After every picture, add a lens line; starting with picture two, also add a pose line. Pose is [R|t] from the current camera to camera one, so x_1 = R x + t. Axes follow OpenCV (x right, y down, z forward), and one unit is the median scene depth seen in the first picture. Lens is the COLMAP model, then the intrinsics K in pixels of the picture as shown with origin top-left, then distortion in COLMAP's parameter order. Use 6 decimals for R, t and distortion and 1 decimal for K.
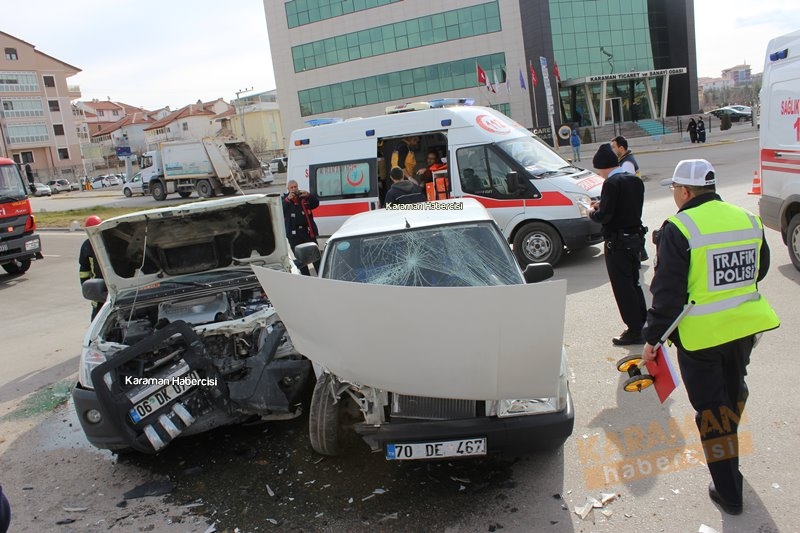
lens RADIAL K [[674.1, 0, 397.9], [0, 674.1, 275.3], [0, 0, 1]] dist [-0.159761, 0.136810]
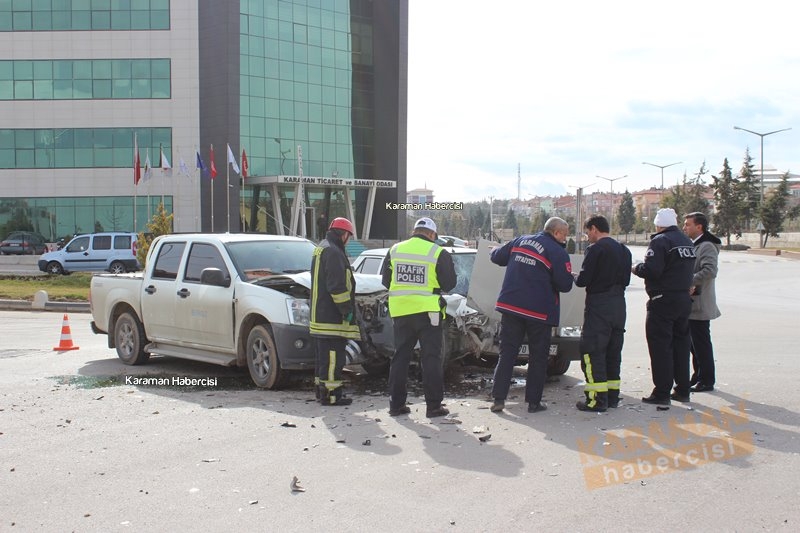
lens RADIAL K [[1028.2, 0, 400.0], [0, 1028.2, 266.5], [0, 0, 1]] dist [-0.025394, 0.036002]
pose [[0.888389, 0.114852, 0.444493, -0.289020], [-0.025397, 0.979013, -0.202207, 0.111862], [-0.458388, 0.168349, 0.872662, -0.257260]]
